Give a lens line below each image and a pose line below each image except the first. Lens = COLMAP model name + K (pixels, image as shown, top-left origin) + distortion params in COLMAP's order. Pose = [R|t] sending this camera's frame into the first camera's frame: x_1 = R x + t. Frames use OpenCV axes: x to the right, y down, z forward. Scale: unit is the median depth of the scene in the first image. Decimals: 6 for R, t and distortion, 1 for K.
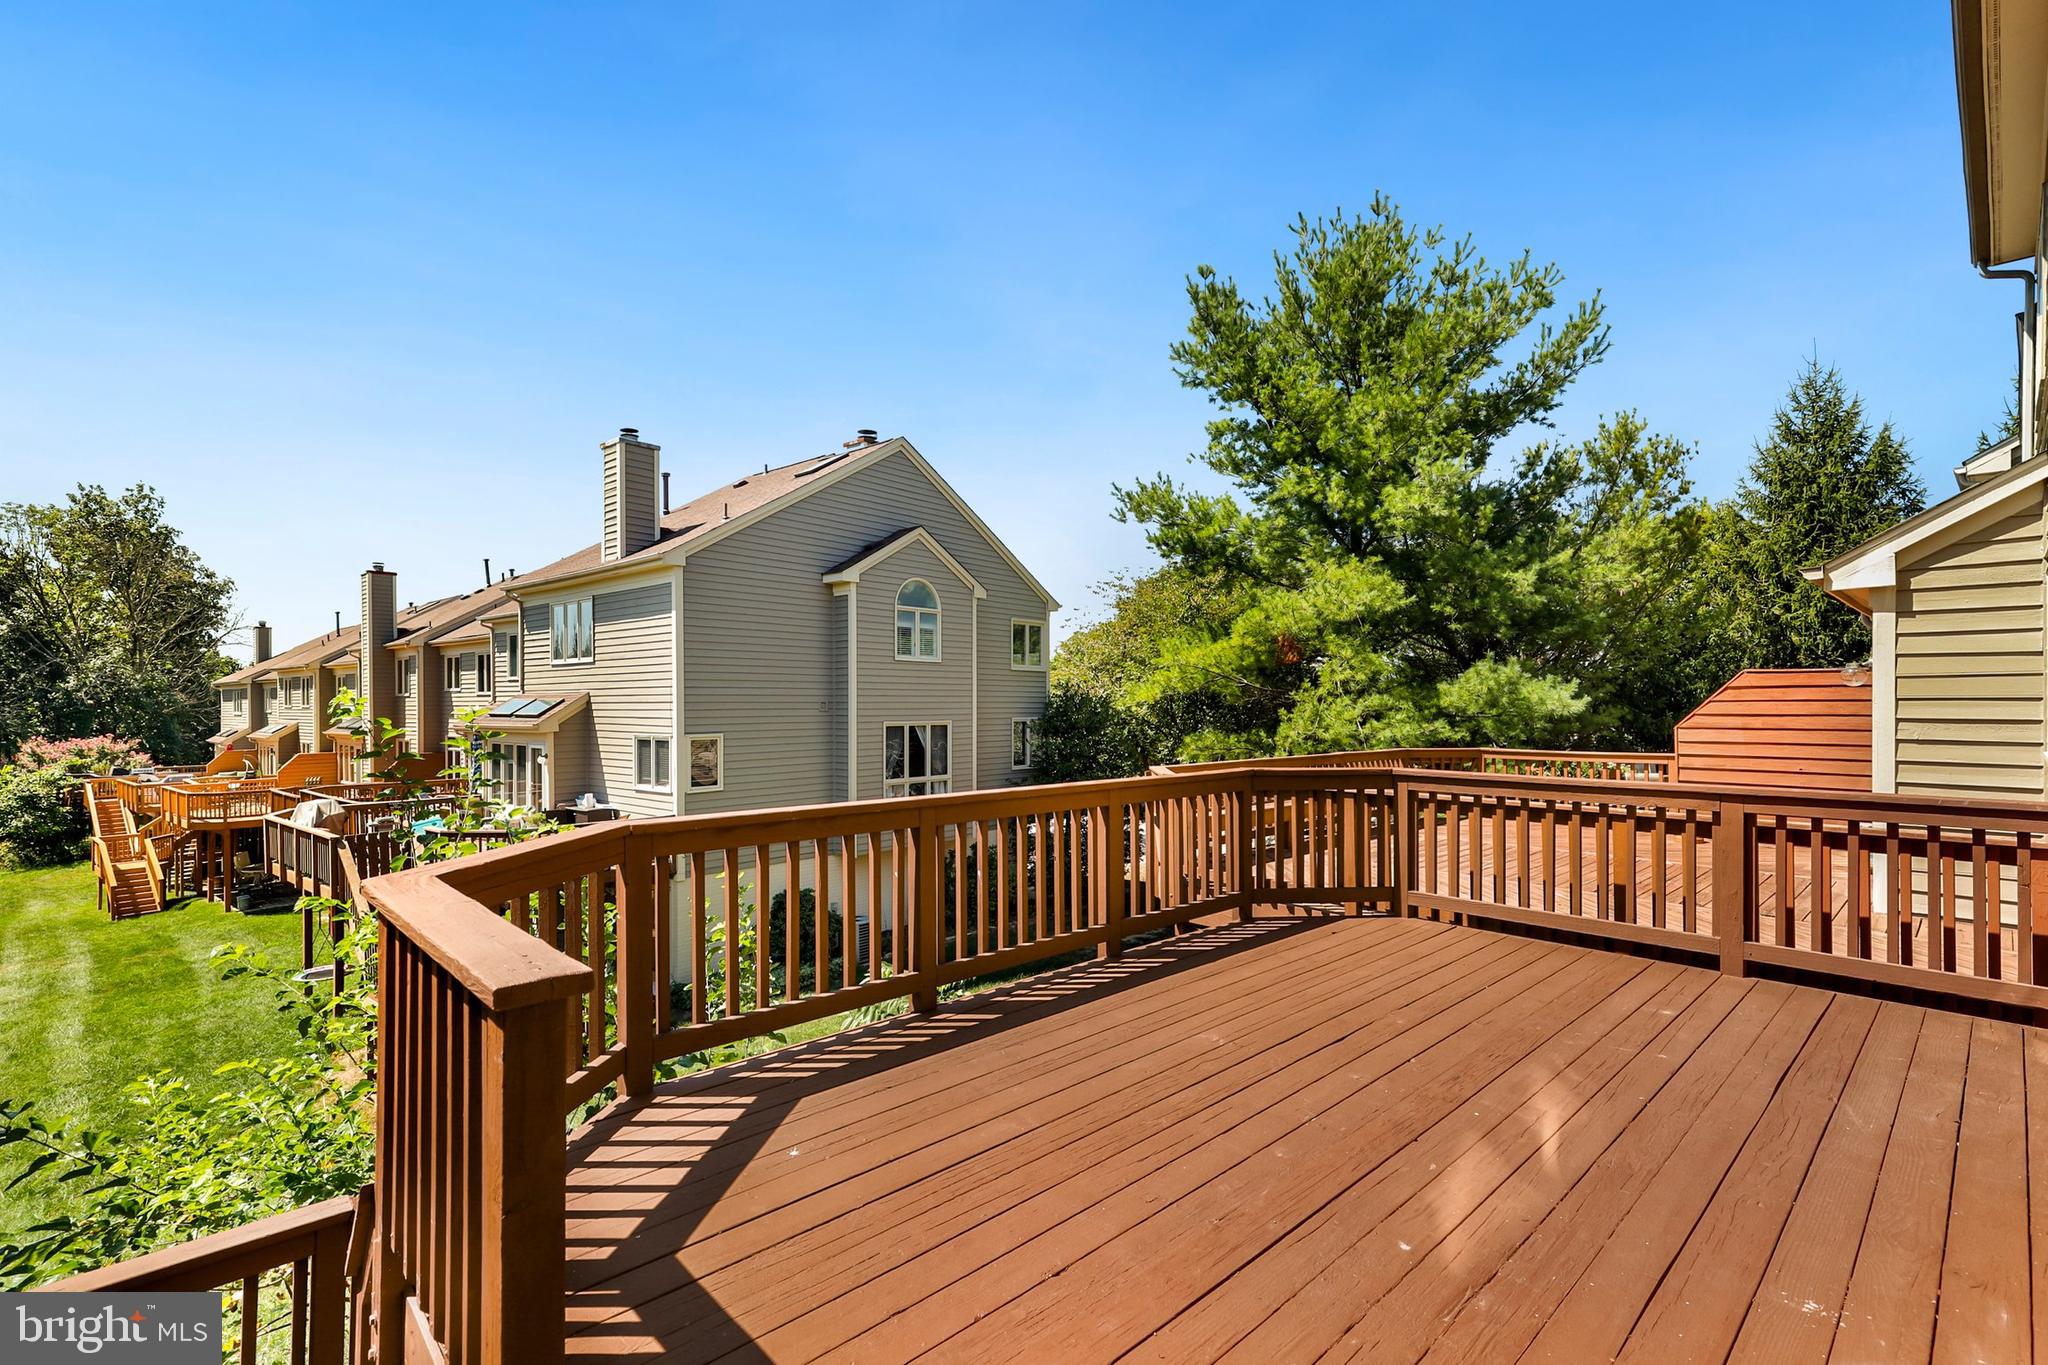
lens RADIAL K [[925.7, 0, 1030.9], [0, 925.7, 694.0], [0, 0, 1]] dist [0.016970, 0.000449]
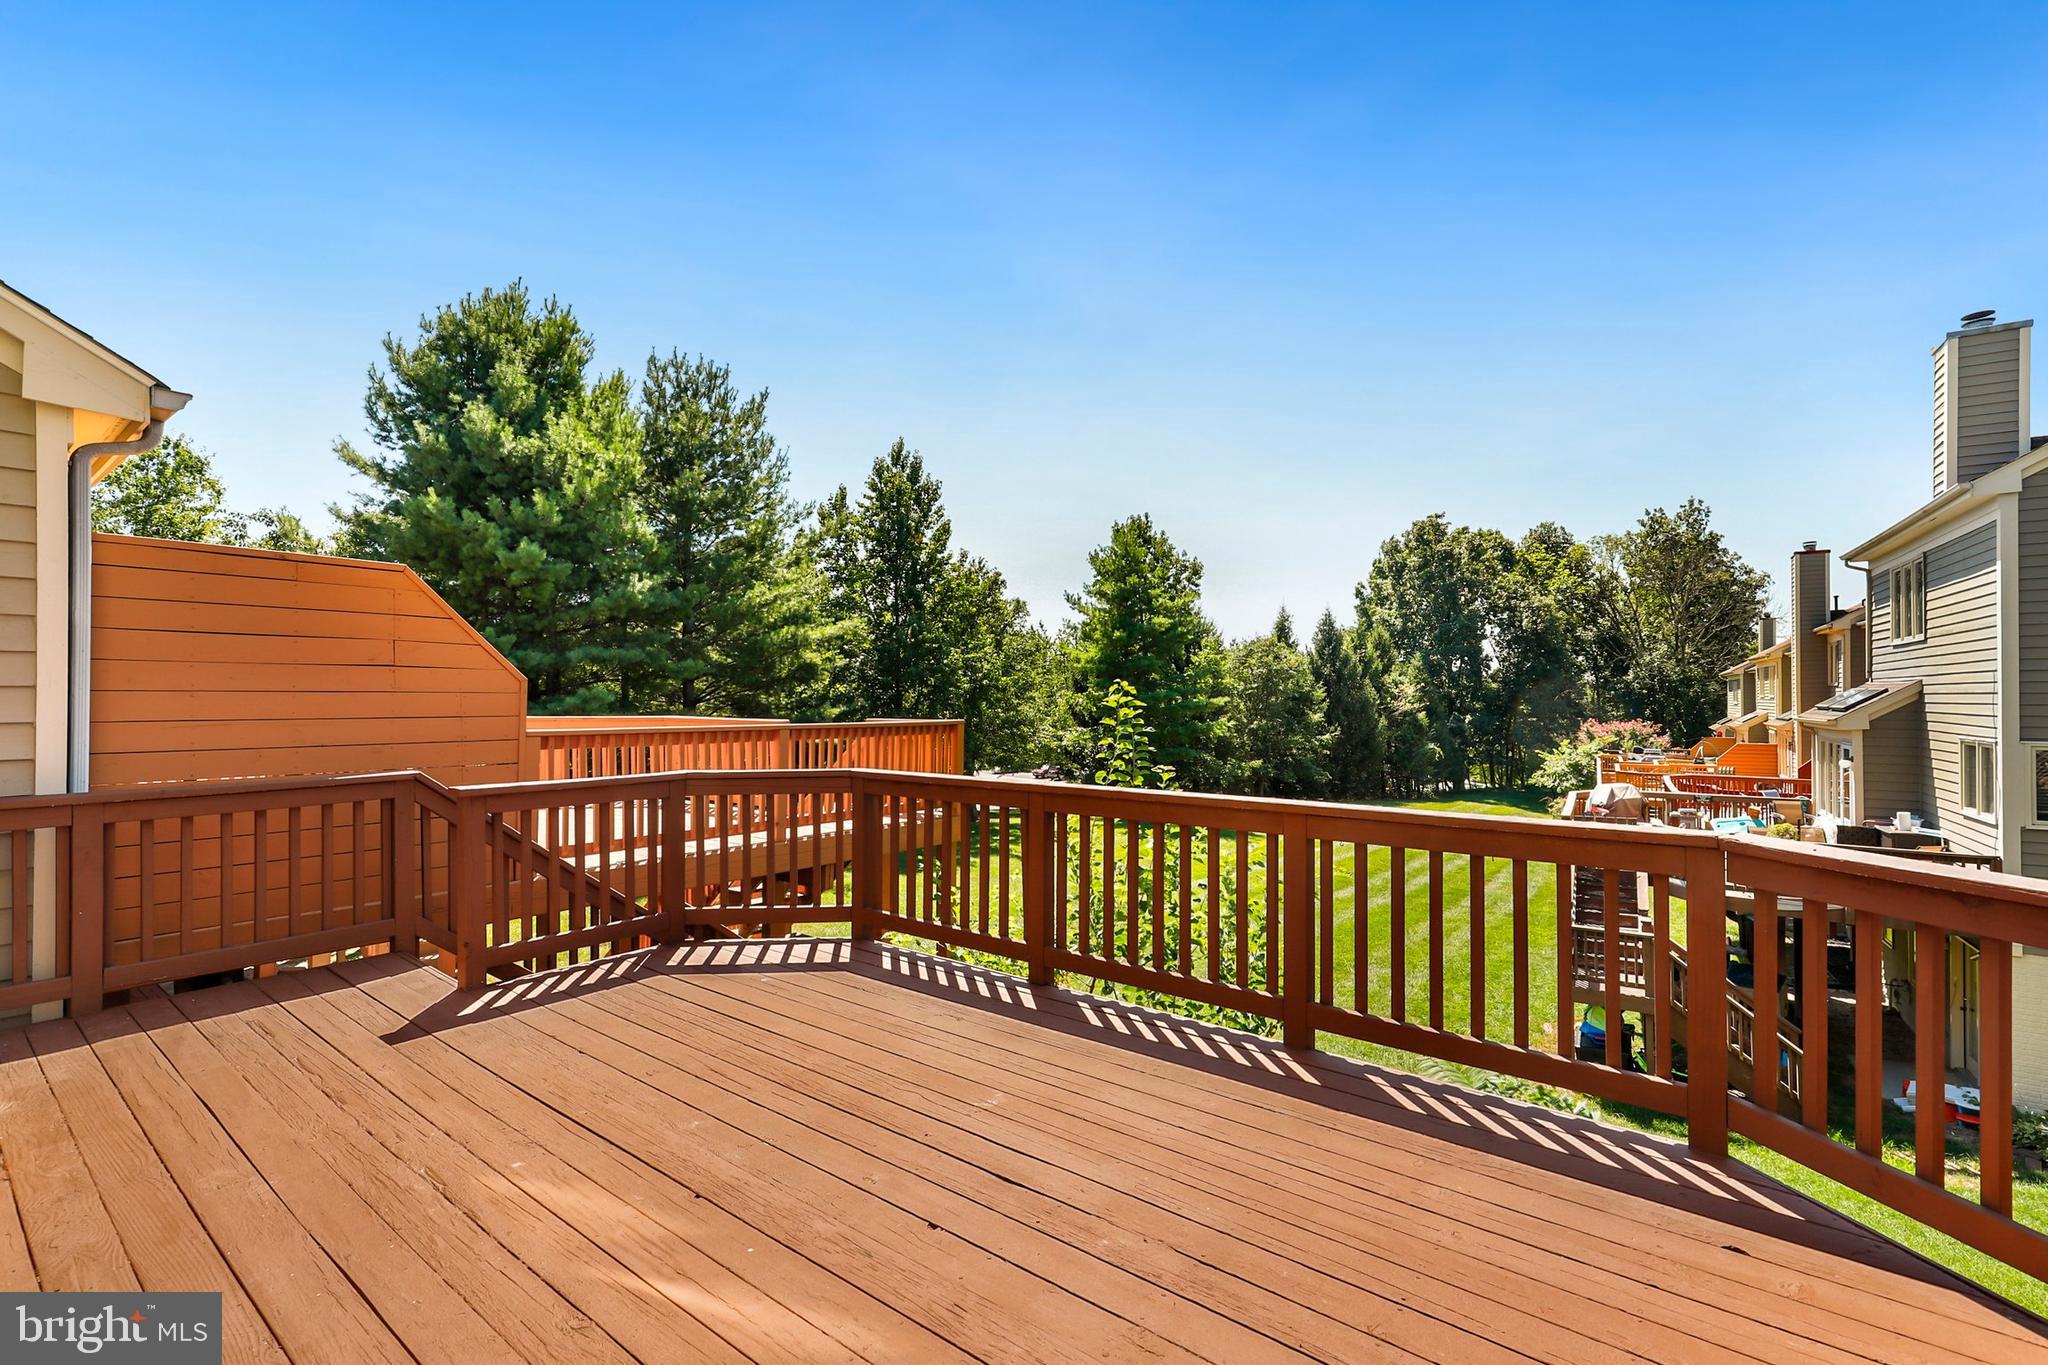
lens RADIAL K [[925.7, 0, 1030.9], [0, 925.7, 694.0], [0, 0, 1]] dist [0.016970, 0.000449]
pose [[0.142982, 0.003256, -0.989720, 0.187729], [0.007811, 0.999960, 0.004418, 0.000580], [0.989695, -0.008362, 0.142950, 0.168123]]
